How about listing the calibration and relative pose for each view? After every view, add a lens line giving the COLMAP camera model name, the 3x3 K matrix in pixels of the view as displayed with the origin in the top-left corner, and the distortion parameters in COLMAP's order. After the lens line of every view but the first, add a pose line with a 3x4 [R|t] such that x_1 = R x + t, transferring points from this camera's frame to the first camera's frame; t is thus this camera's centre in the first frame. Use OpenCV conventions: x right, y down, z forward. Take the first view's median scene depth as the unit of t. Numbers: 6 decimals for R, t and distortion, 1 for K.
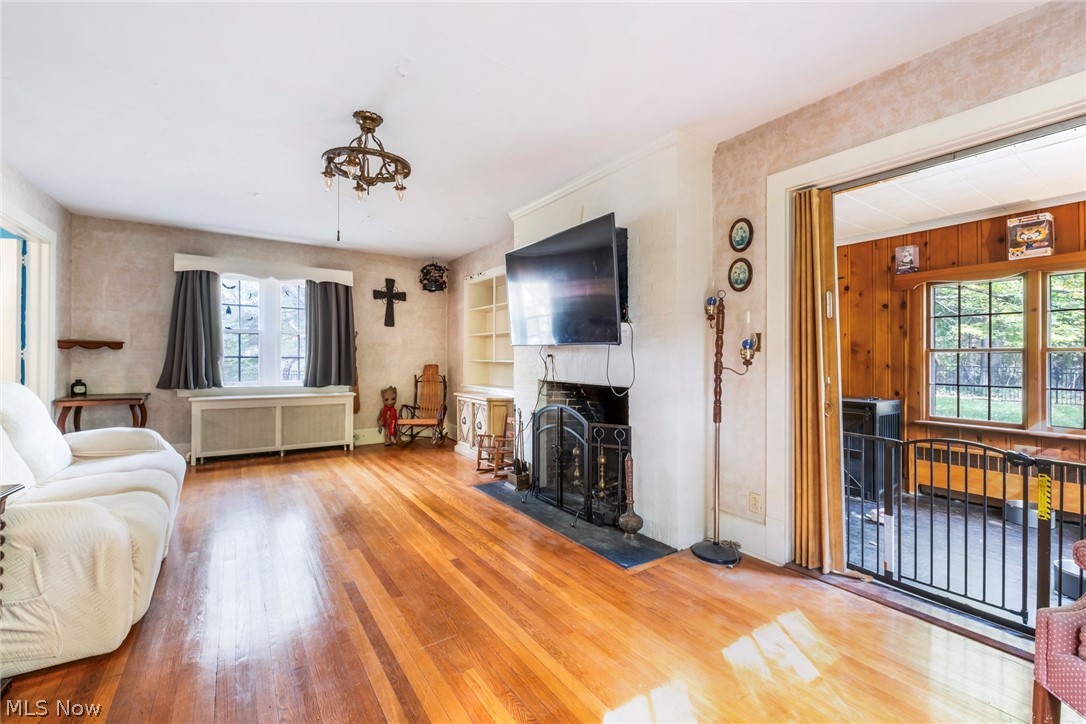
lens RADIAL K [[465.4, 0, 549.4], [0, 465.4, 357.9], [0, 0, 1]] dist [0.003346, -0.002491]
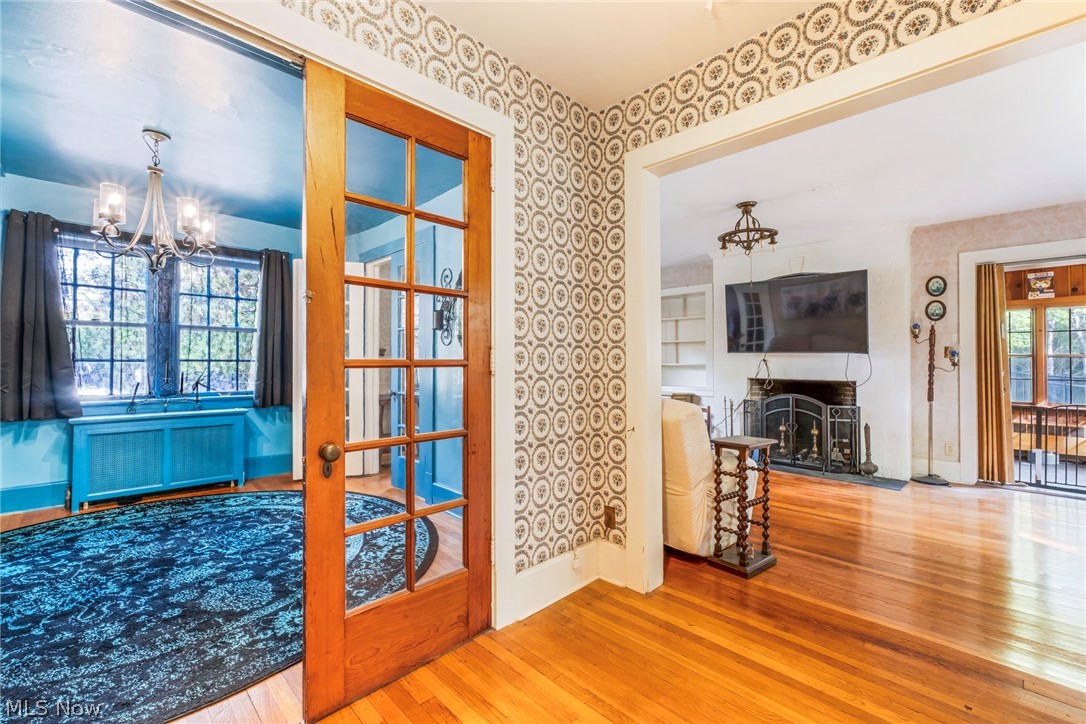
lens RADIAL K [[465.4, 0, 547.0], [0, 465.4, 357.7], [0, 0, 1]] dist [0.003346, -0.002491]
pose [[0.981697, -0.005439, 0.190370, -0.926798], [0.006335, 0.999972, -0.004102, -0.011541], [-0.190343, 0.005233, 0.981704, -0.254358]]
